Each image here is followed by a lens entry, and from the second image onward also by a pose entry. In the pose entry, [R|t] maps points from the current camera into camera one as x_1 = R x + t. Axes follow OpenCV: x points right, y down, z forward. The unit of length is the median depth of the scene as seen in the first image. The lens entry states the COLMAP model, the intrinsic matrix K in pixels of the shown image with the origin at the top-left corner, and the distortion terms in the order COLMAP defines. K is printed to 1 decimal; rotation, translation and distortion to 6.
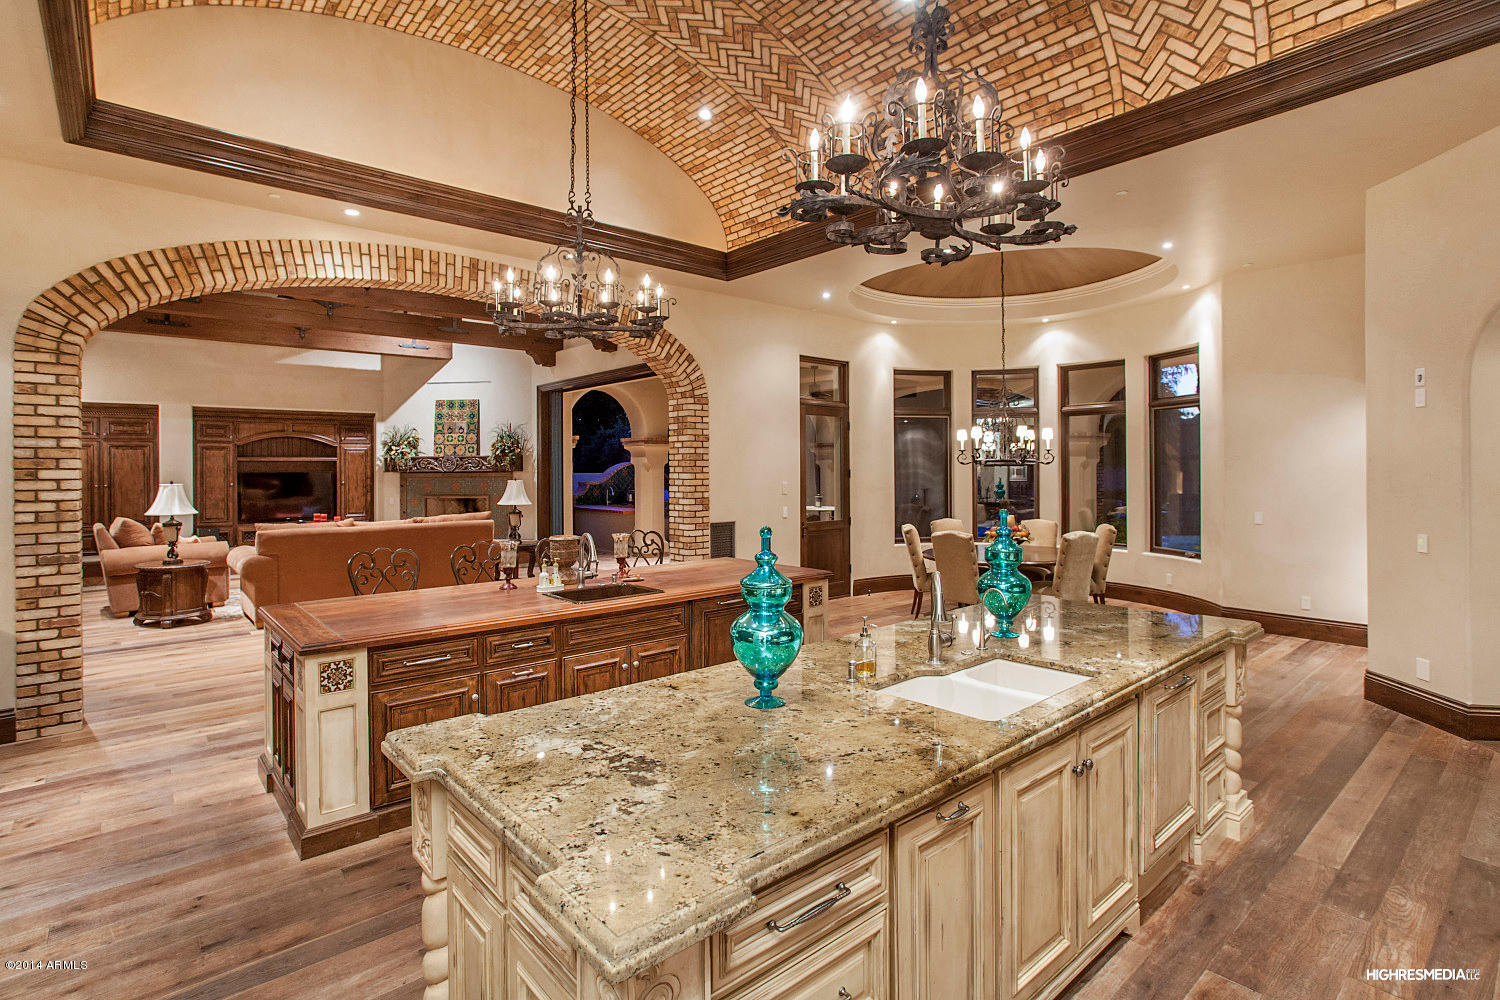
lens RADIAL K [[755.7, 0, 744.5], [0, 755.7, 478.7], [0, 0, 1]] dist [-0.022734, 0.007728]
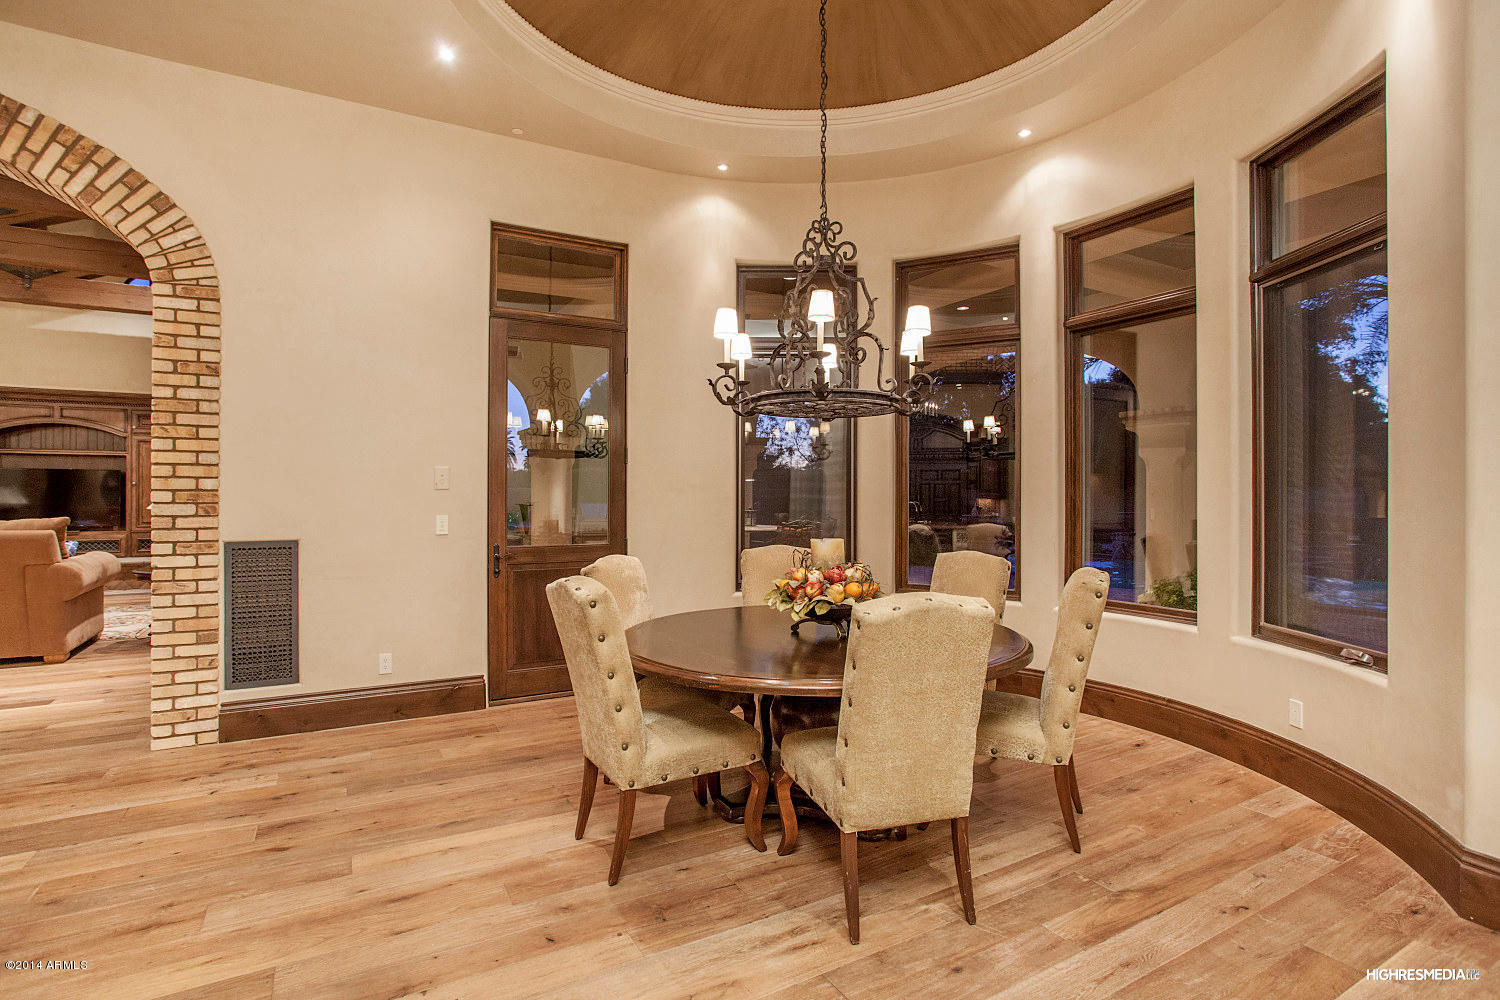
lens RADIAL K [[755.7, 0, 721.8], [0, 755.7, 503.4], [0, 0, 1]] dist [-0.022734, 0.007728]
pose [[0.978141, 0.010337, -0.207687, 0.261564], [-0.010146, 0.999947, 0.001983, 0.020541], [0.207696, 0.000168, 0.978193, 0.413611]]
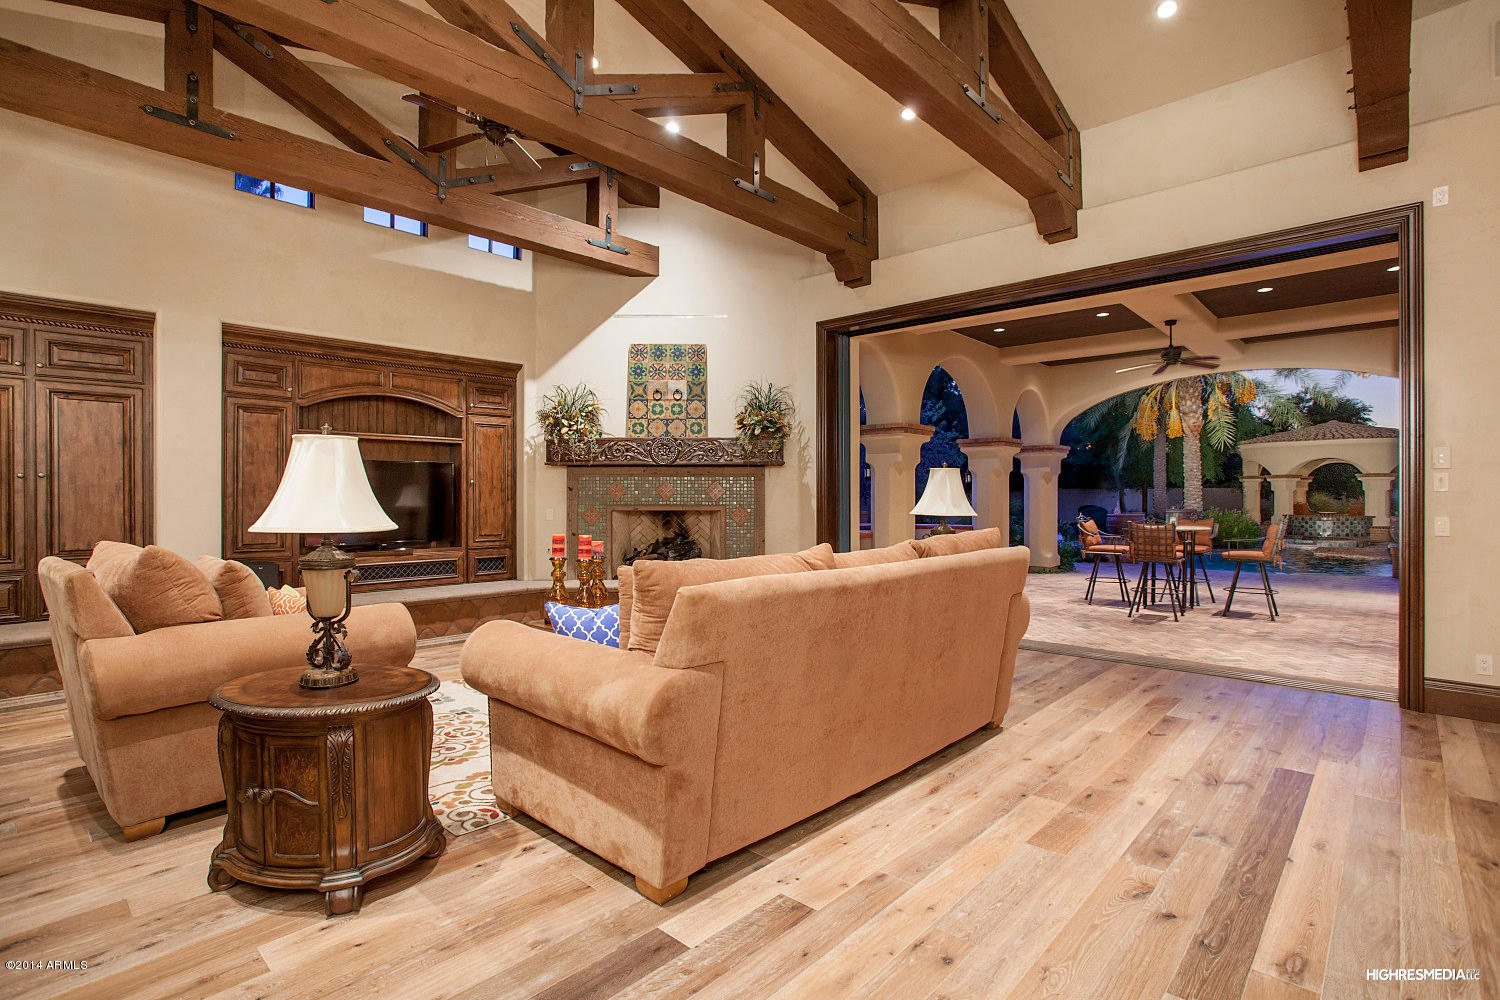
lens RADIAL K [[755.7, 0, 742.5], [0, 755.7, 497.2], [0, 0, 1]] dist [-0.022734, 0.007728]
pose [[0.995334, 0.006053, 0.096300, -0.436323], [-0.005063, 0.999932, -0.010525, 0.024710], [-0.096358, 0.009988, 0.995297, 0.464852]]
